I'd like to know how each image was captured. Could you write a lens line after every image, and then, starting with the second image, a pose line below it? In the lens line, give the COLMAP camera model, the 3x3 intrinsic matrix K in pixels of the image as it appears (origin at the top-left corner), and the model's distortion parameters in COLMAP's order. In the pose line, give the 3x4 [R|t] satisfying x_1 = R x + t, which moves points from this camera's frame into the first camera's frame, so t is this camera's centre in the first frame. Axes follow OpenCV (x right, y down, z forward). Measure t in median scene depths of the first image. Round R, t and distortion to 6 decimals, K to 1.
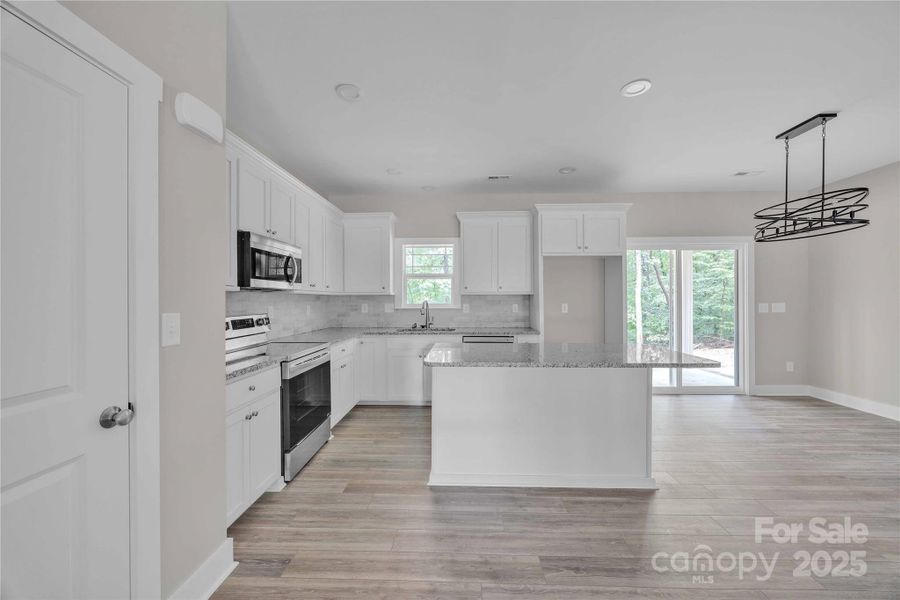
lens RADIAL K [[344.9, 0, 450.0], [0, 344.9, 300.0], [0, 0, 1]] dist [-0.000650, -0.000045]
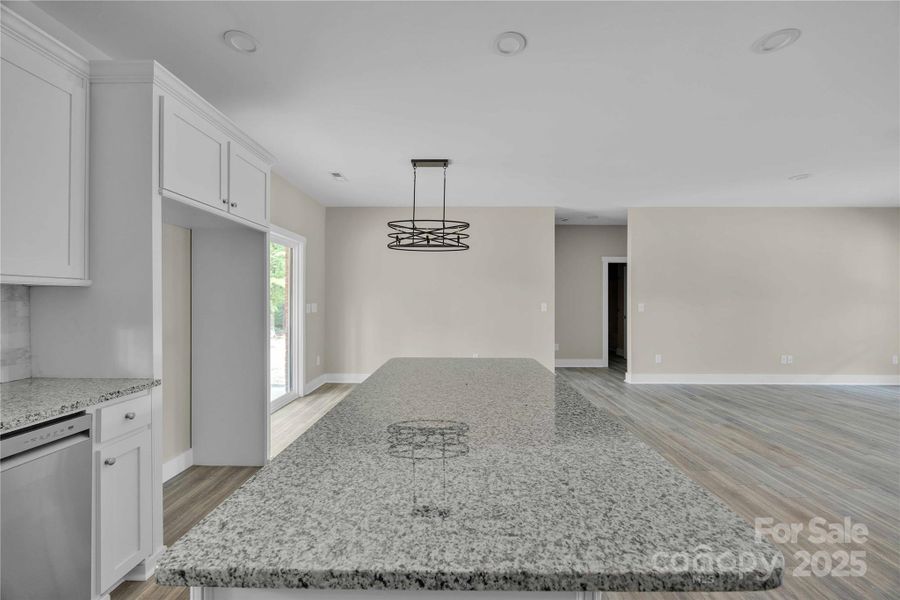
lens RADIAL K [[349.1, 0, 455.0], [0, 349.1, 298.1], [0, 0, 1]] dist [0.000592, 0.000046]
pose [[-0.047317, 0.008252, 0.998846, -0.208674], [-0.000581, 0.999965, -0.008289, -0.000168], [-0.998880, -0.000972, -0.047311, 0.825721]]
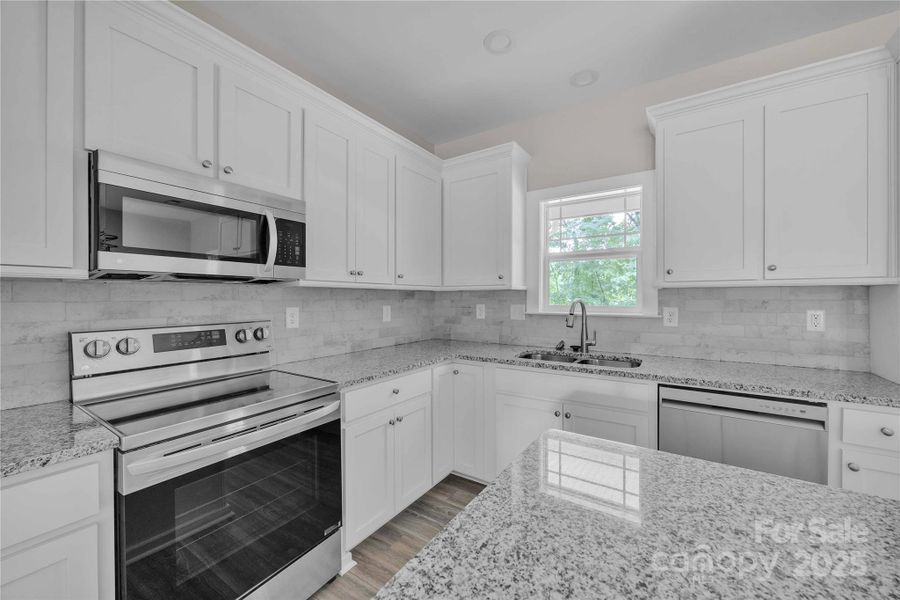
lens RADIAL K [[349.1, 0, 455.0], [0, 349.1, 298.1], [0, 0, 1]] dist [0.000592, 0.000046]
pose [[0.862491, 0.003157, -0.506063, 0.048998], [-0.003451, 0.999994, 0.000357, -0.000785], [0.506061, 0.001438, 0.862496, 0.629750]]
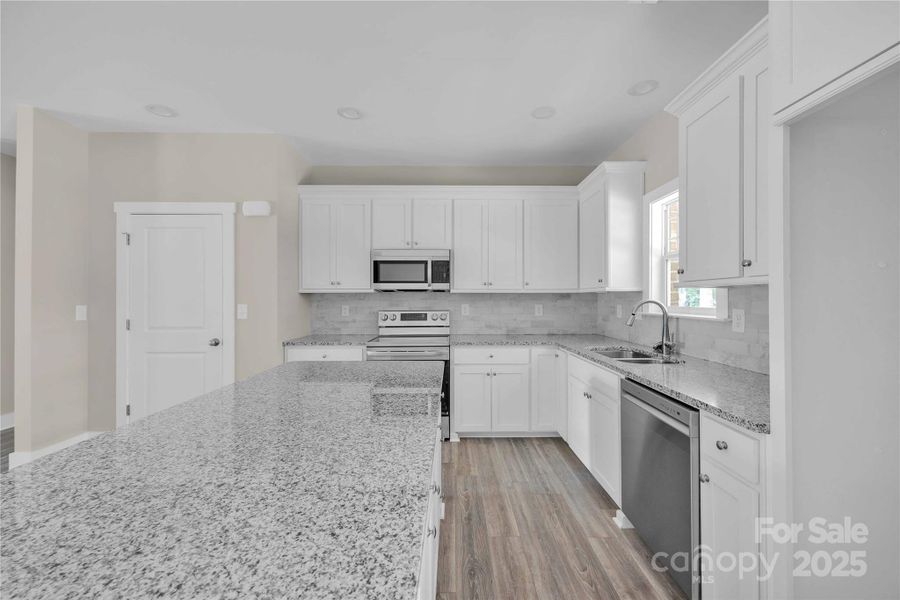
lens RADIAL K [[353.3, 0, 450.0], [0, 353.3, 300.0], [0, 0, 1]] dist [0.000107, 0.000035]
pose [[0.044503, 0.004604, -0.998999, 0.637685], [-0.002064, 0.999988, 0.004516, -0.001122], [0.999007, 0.001861, 0.044512, 0.934304]]
